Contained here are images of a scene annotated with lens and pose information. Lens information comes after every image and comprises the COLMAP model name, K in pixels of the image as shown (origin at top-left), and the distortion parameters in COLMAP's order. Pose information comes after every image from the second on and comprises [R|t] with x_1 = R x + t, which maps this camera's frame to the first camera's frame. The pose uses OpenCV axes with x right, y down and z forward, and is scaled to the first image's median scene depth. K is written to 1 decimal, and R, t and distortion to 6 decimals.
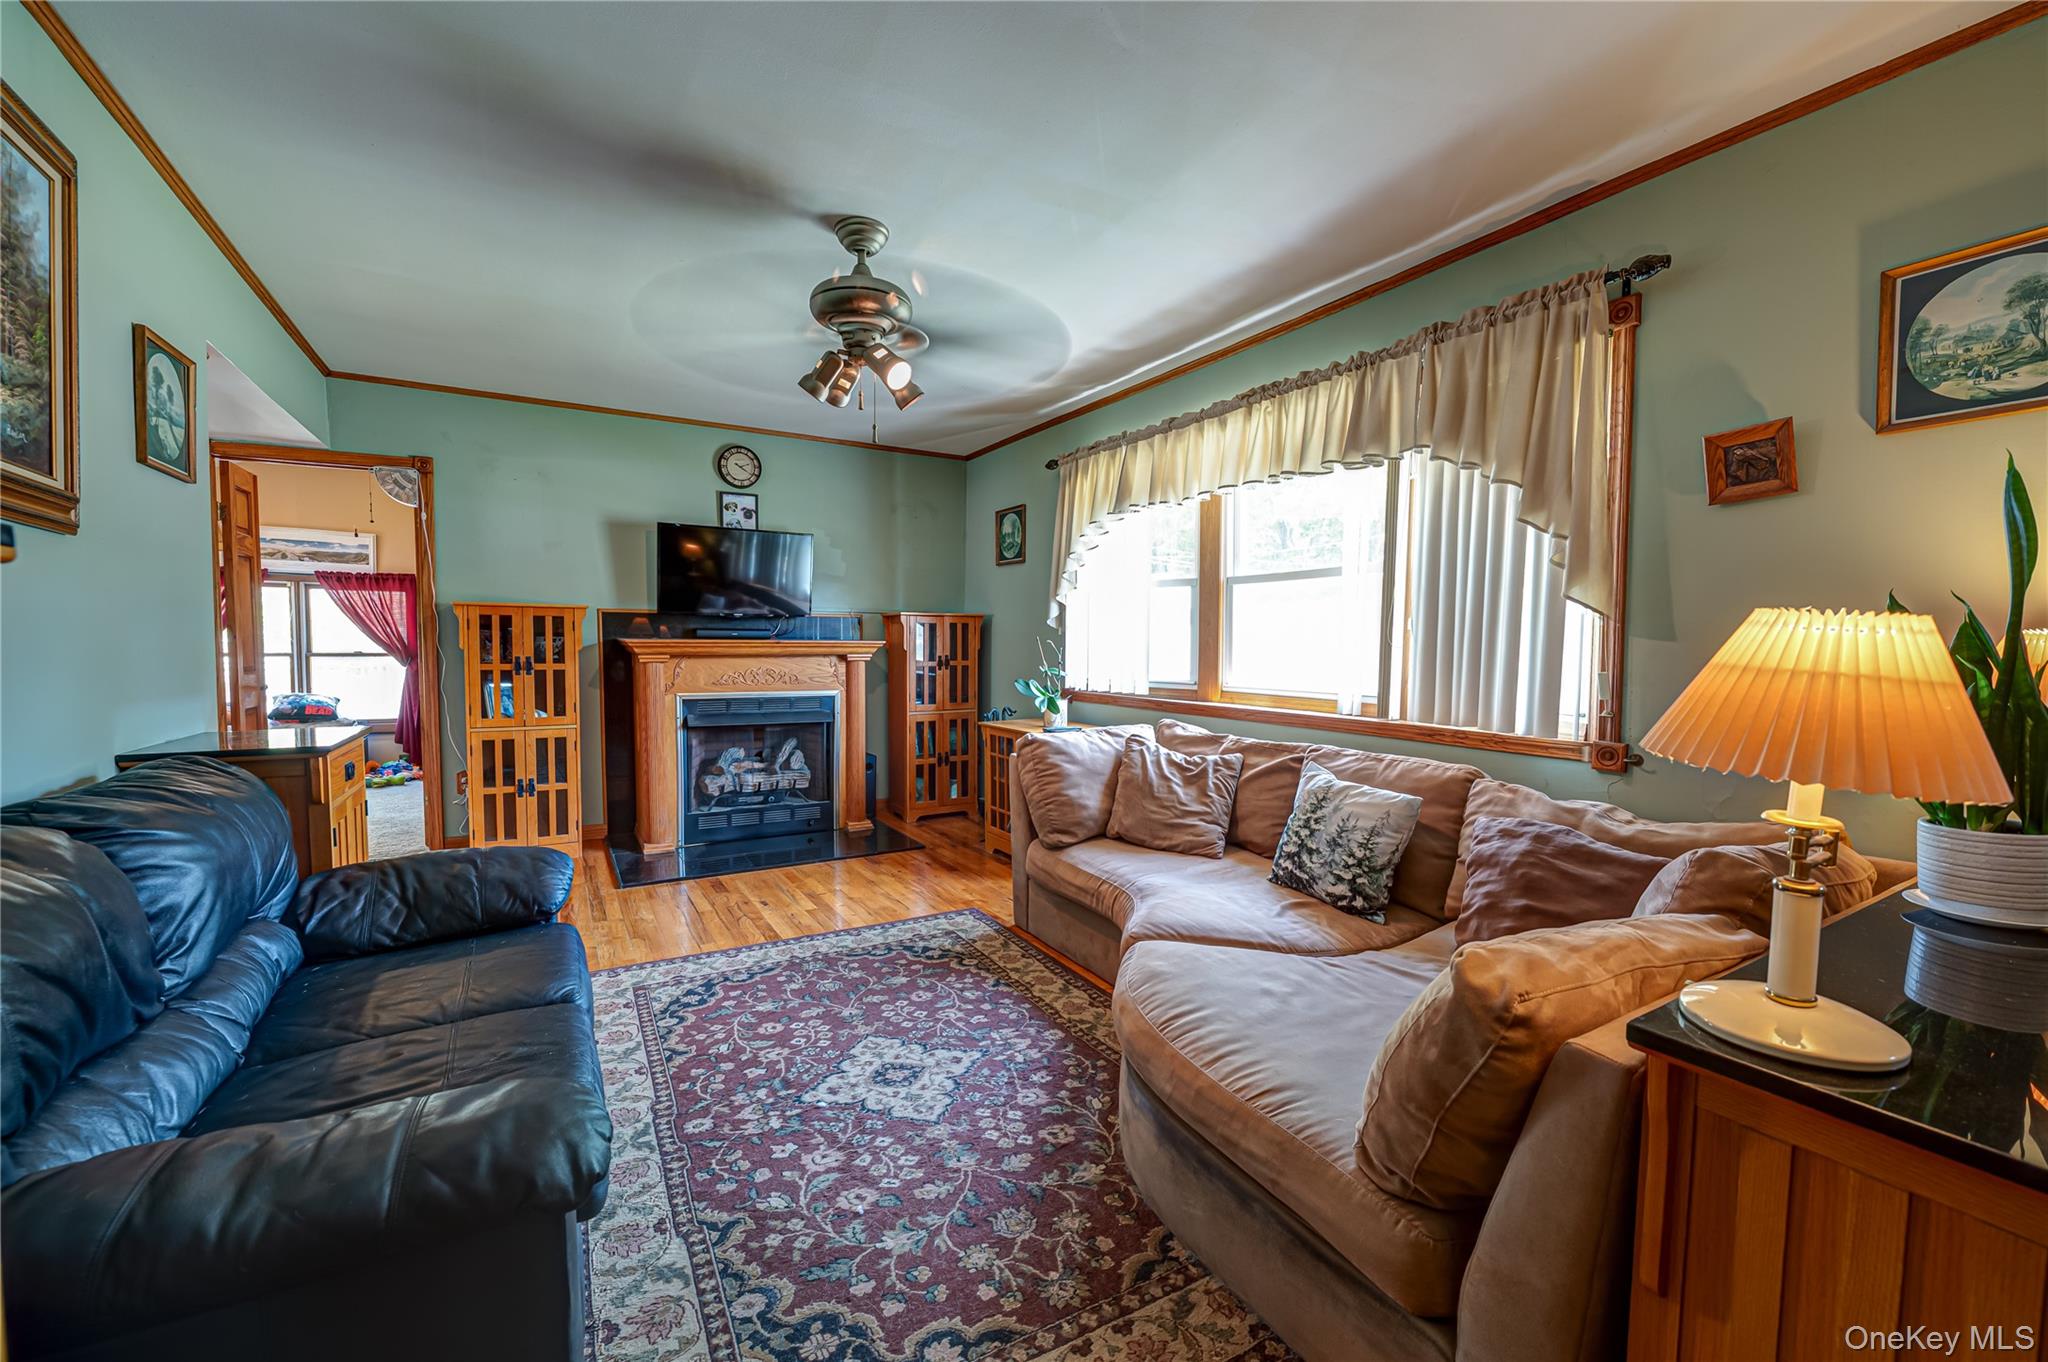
lens RADIAL K [[815.3, 0, 1013.6], [0, 815.3, 684.4], [0, 0, 1]] dist [-0.007770, -0.000555]
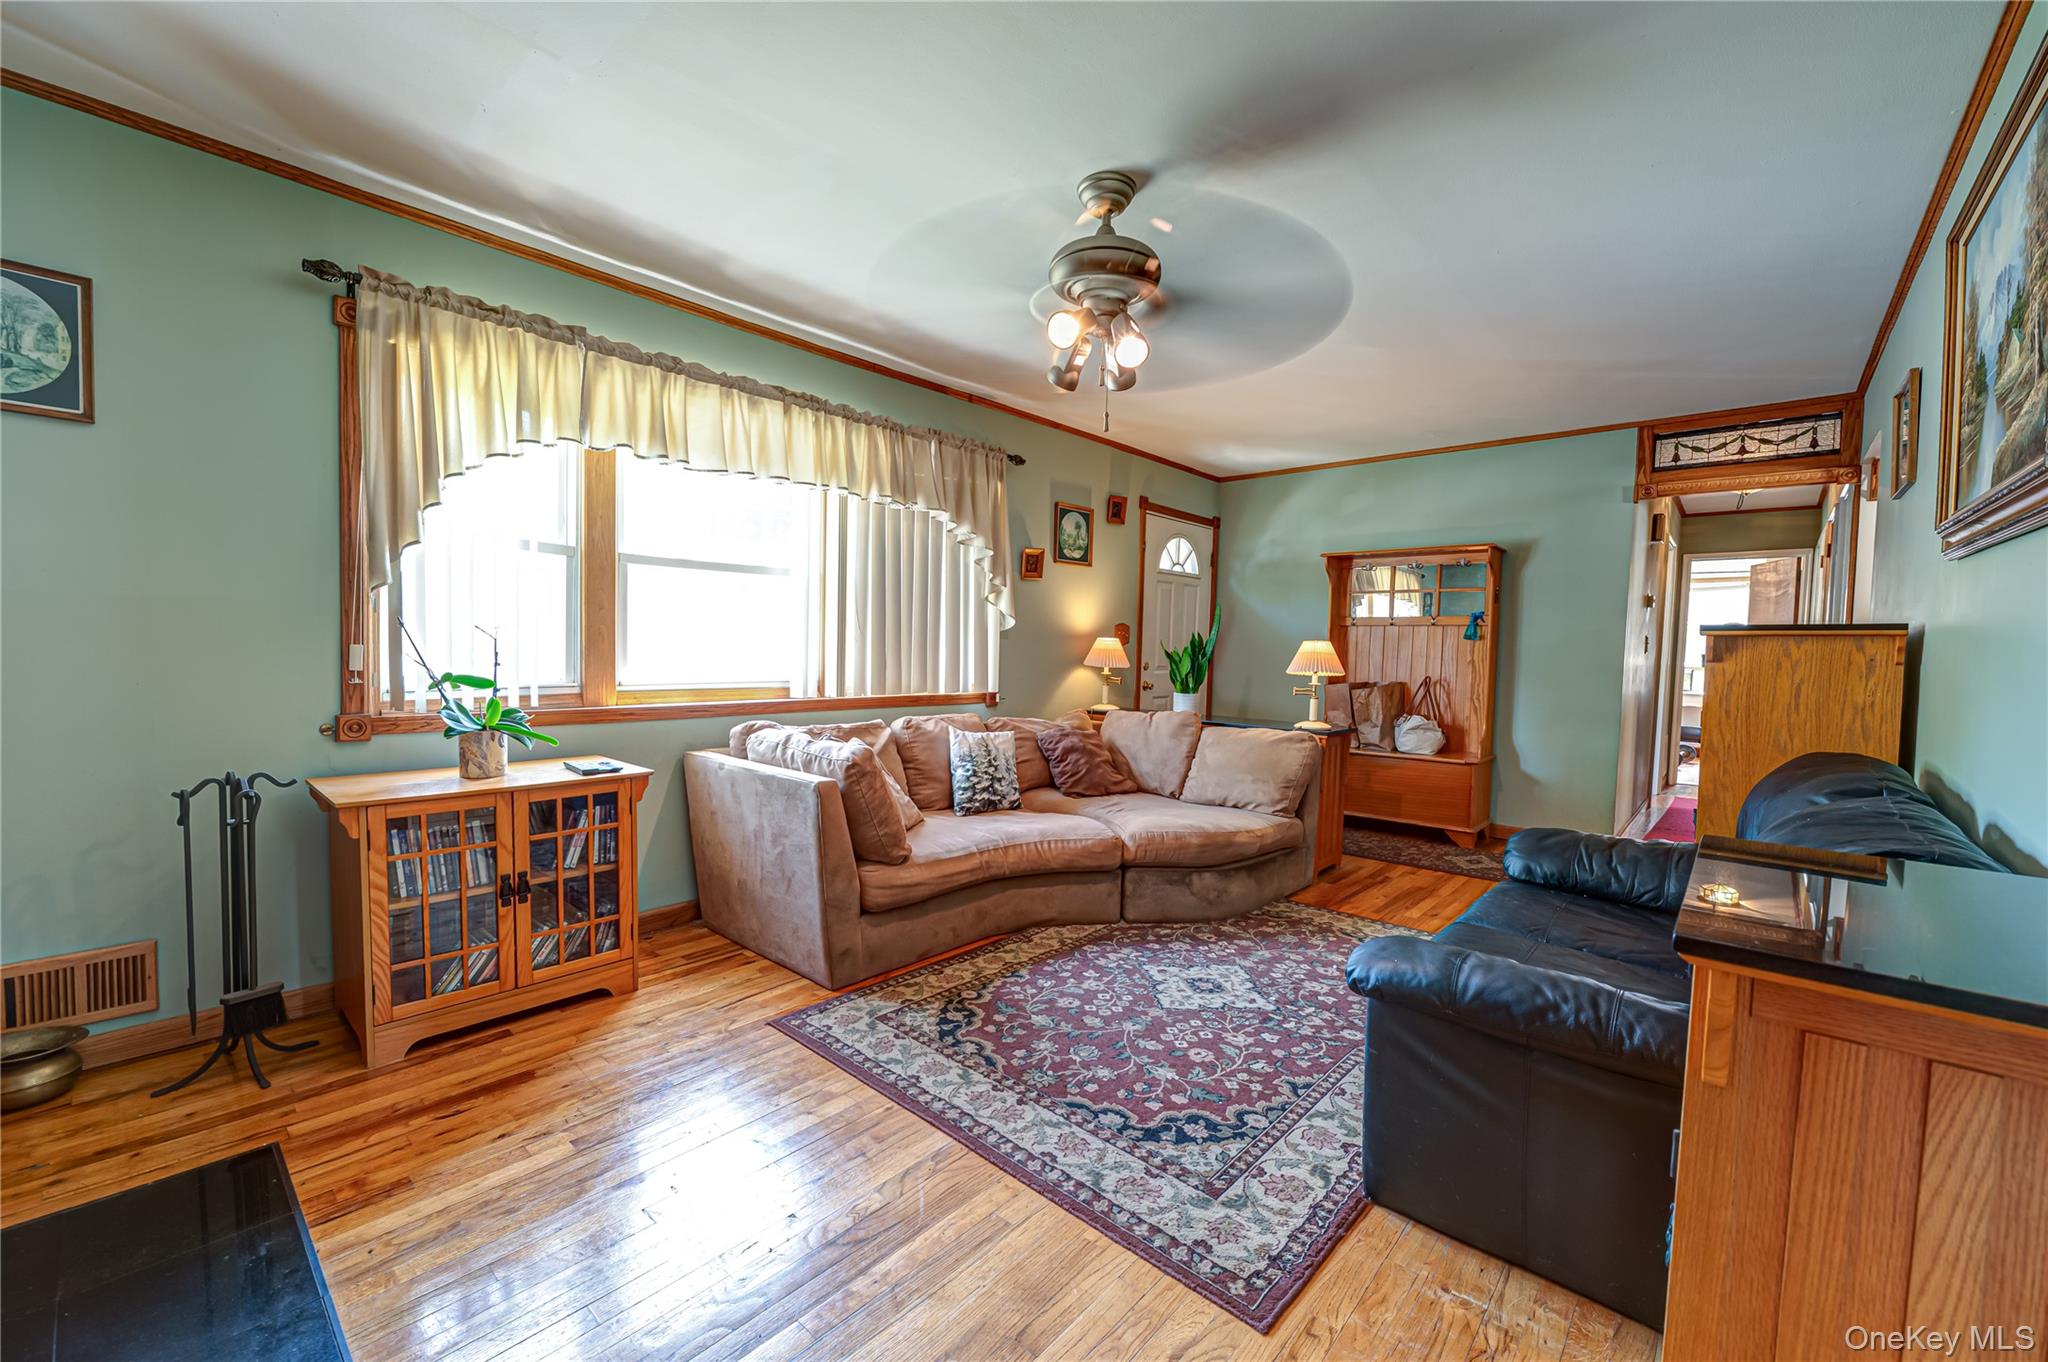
lens RADIAL K [[815.3, 0, 1022.2], [0, 815.3, 686.0], [0, 0, 1]] dist [-0.007770, -0.000555]
pose [[-0.306145, -0.062628, 0.949923, -1.035120], [0.025563, 0.996933, 0.073966, -0.075397], [-0.951642, 0.046927, -0.303605, 1.369240]]
